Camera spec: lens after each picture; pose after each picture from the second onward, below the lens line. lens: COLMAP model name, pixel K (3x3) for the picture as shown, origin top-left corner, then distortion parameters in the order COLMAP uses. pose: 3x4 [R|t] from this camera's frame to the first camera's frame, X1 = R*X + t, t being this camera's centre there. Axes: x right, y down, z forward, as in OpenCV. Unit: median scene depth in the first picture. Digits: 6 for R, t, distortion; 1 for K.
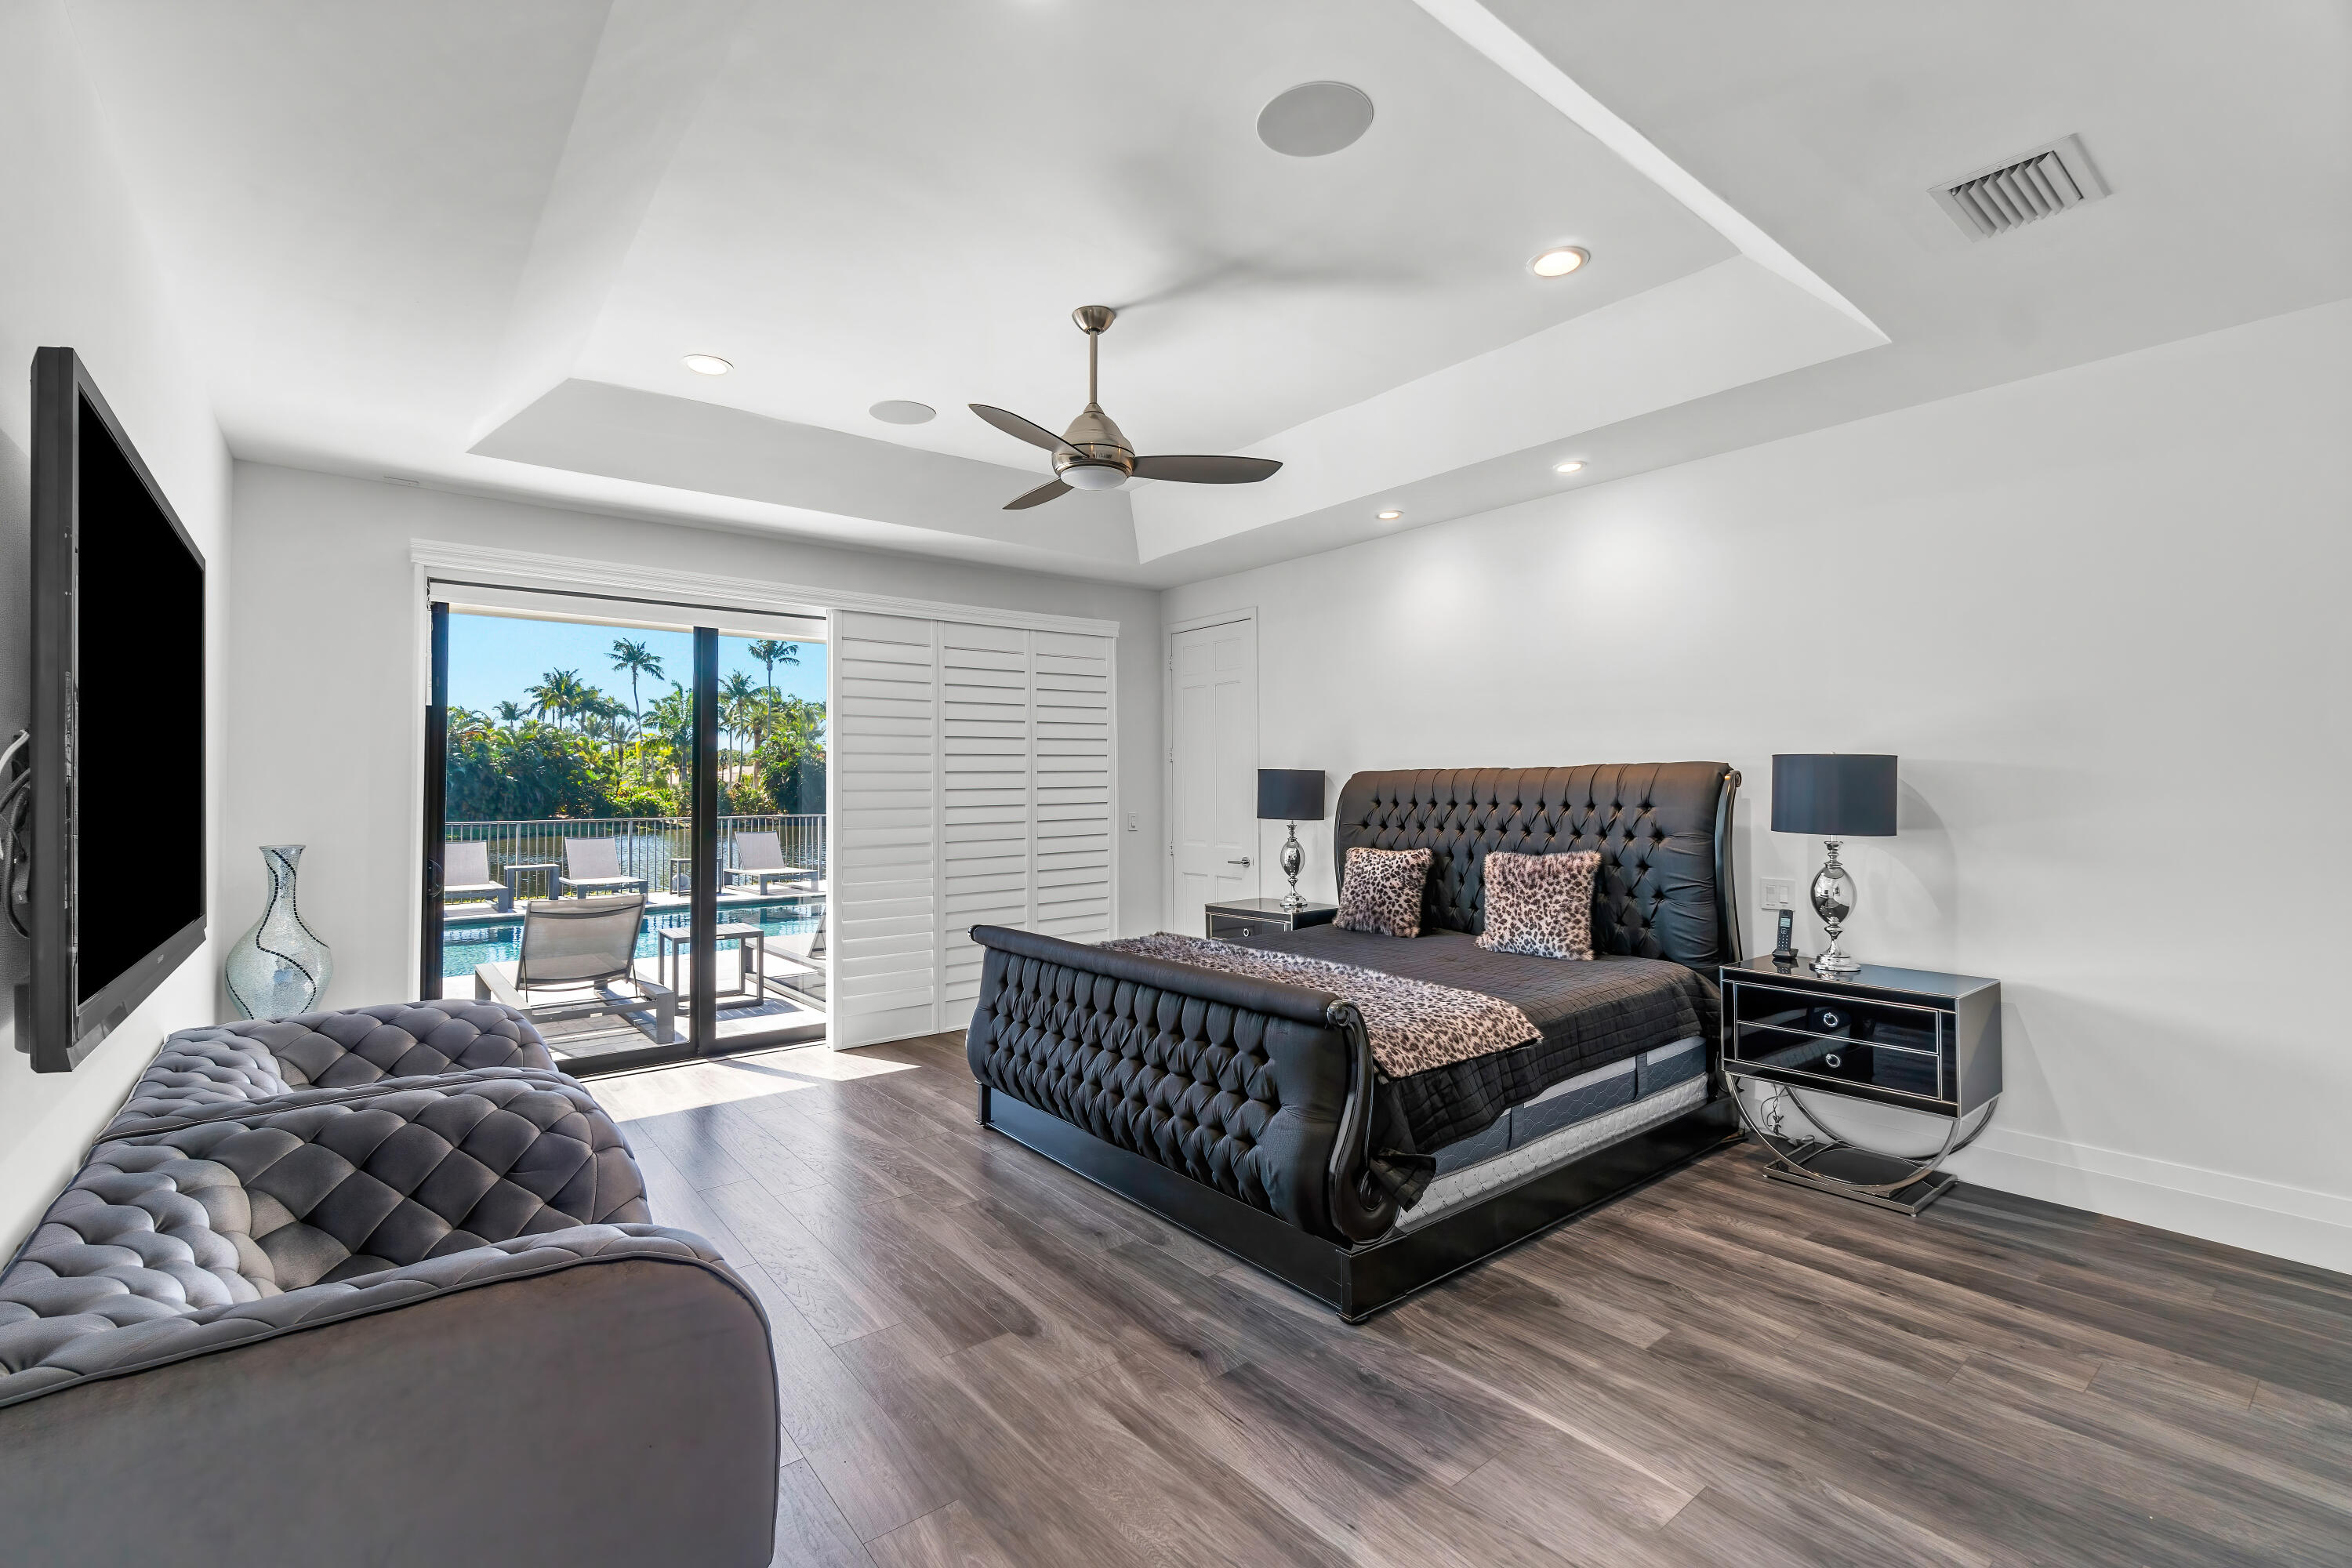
lens RADIAL K [[1039.0, 0, 1154.1], [0, 1039.0, 775.4], [0, 0, 1]] dist [-0.005432, 0.001600]
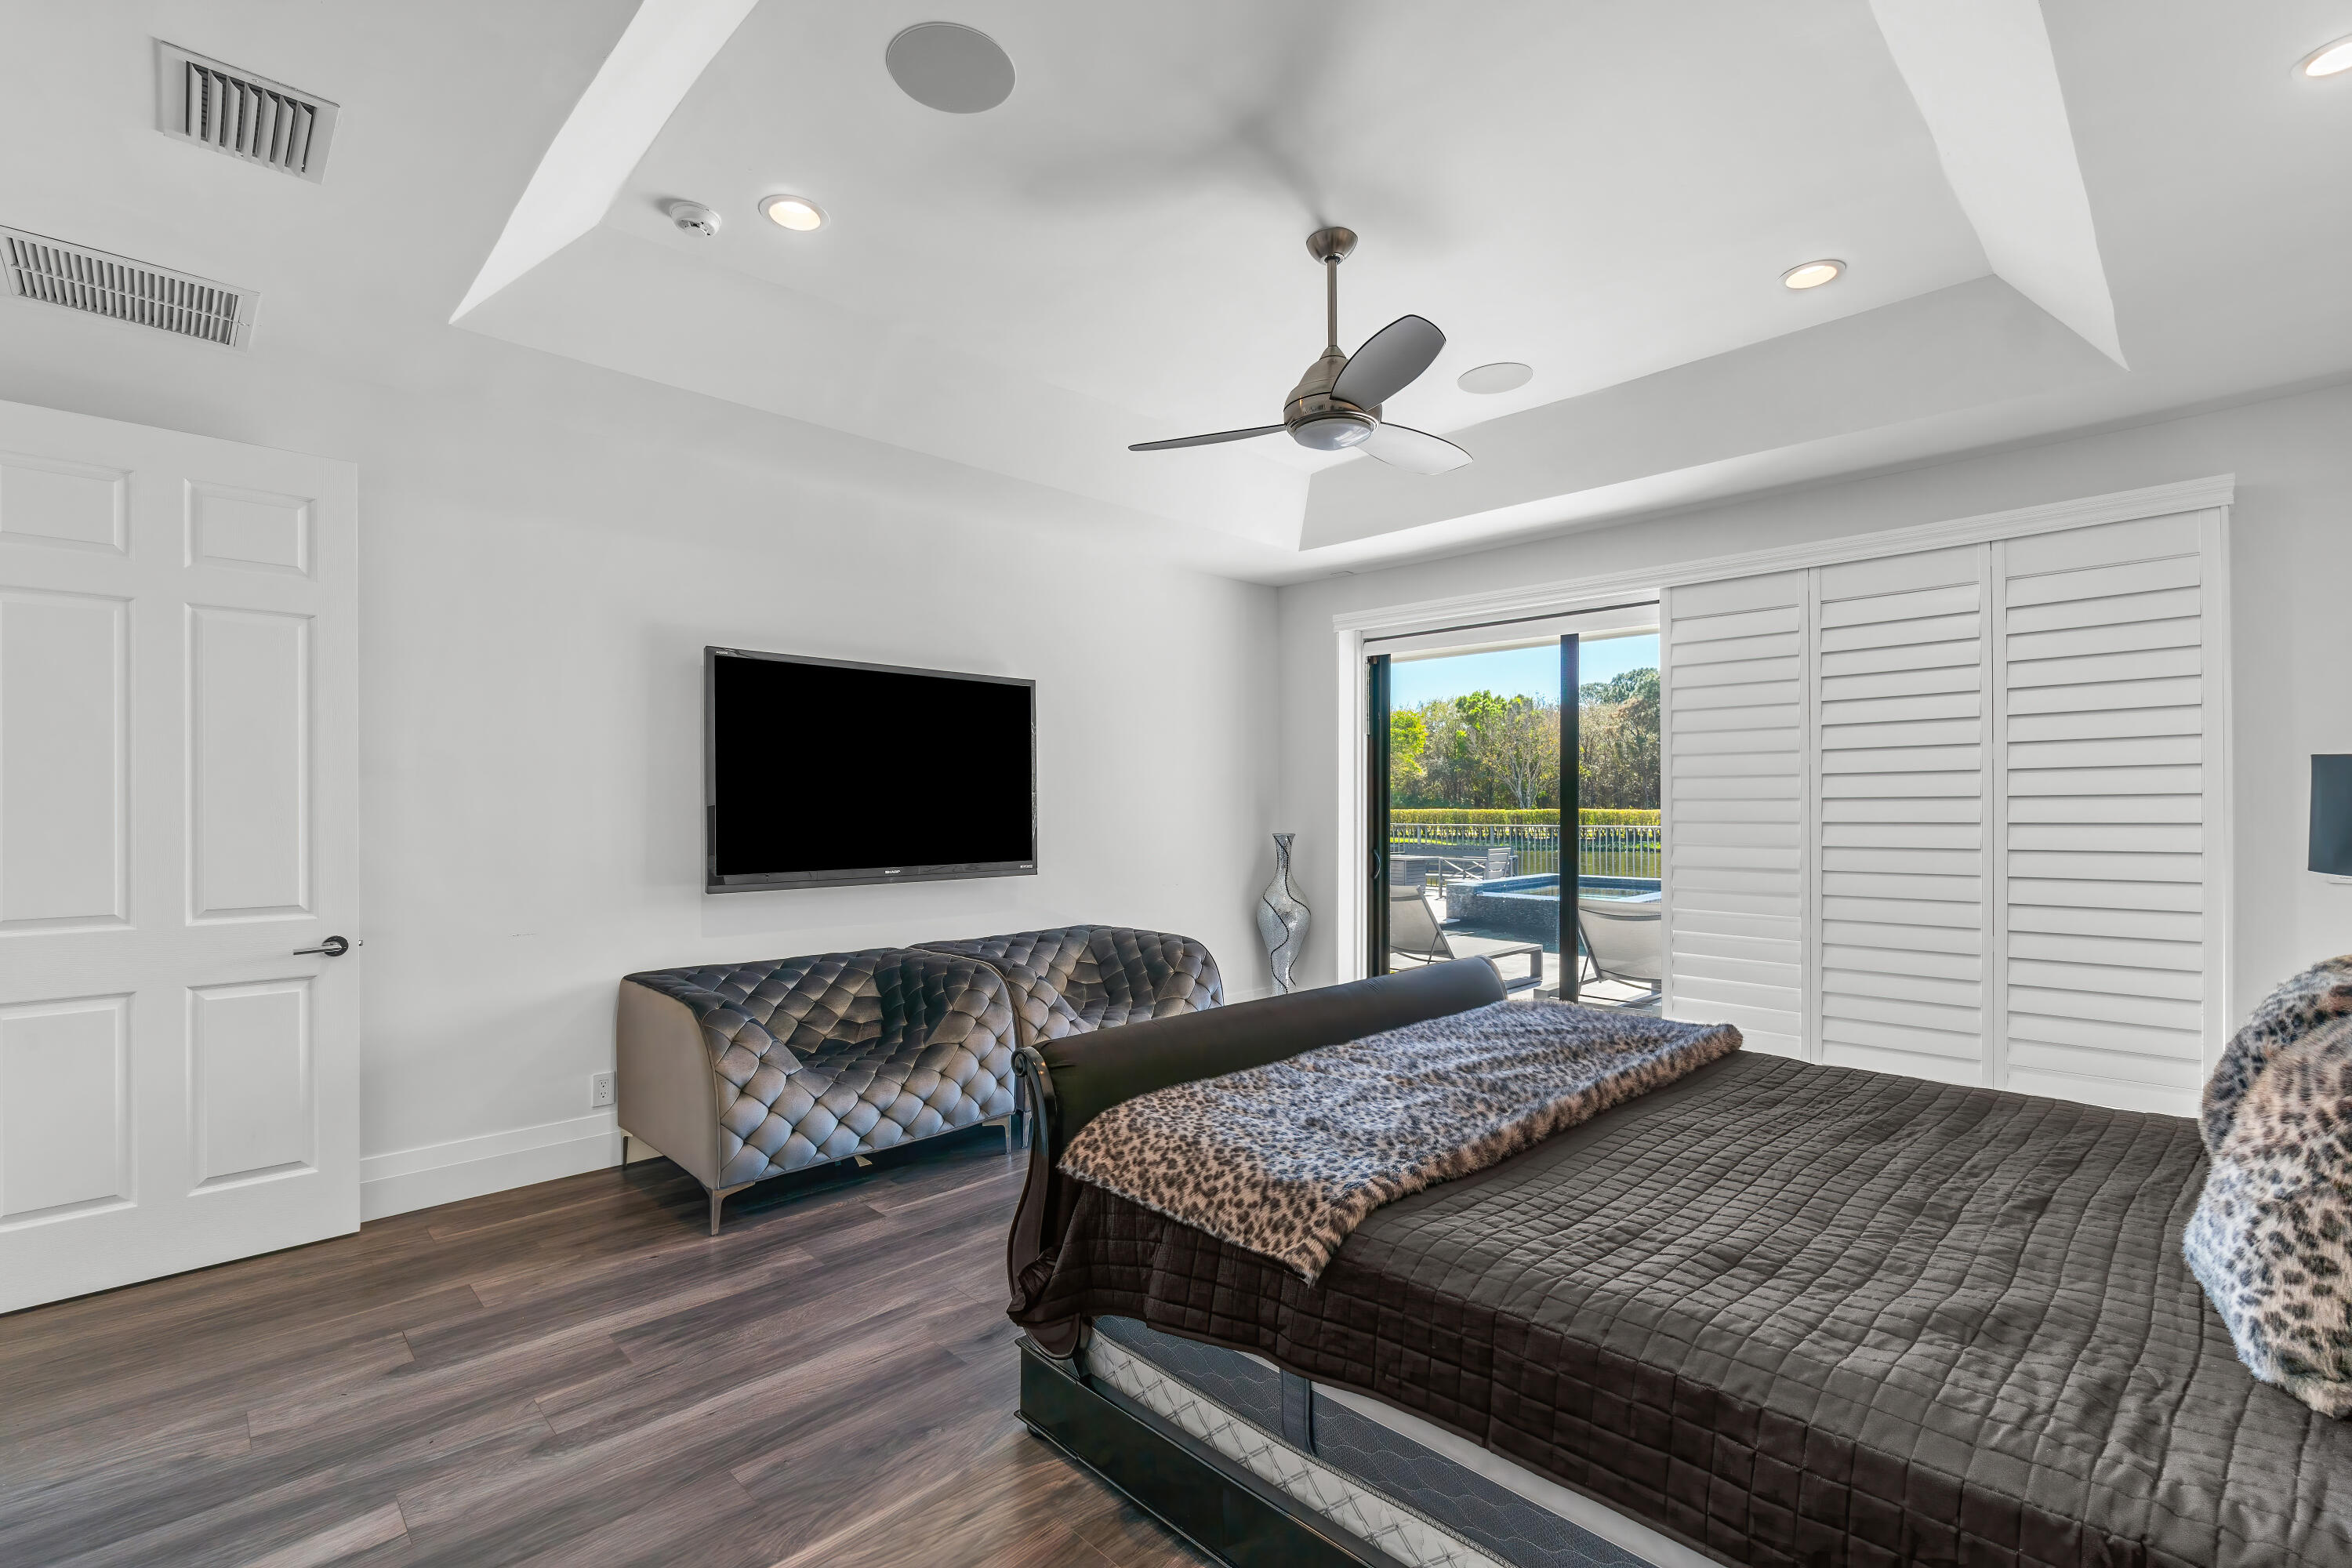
lens RADIAL K [[1039.0, 0, 1170.0], [0, 1039.0, 806.6], [0, 0, 1]] dist [-0.005432, 0.001600]
pose [[0.112613, 0.012015, -0.993566, 0.975044], [0.015679, 0.999781, 0.013867, 0.005453], [0.993515, -0.017140, 0.112400, 0.955192]]
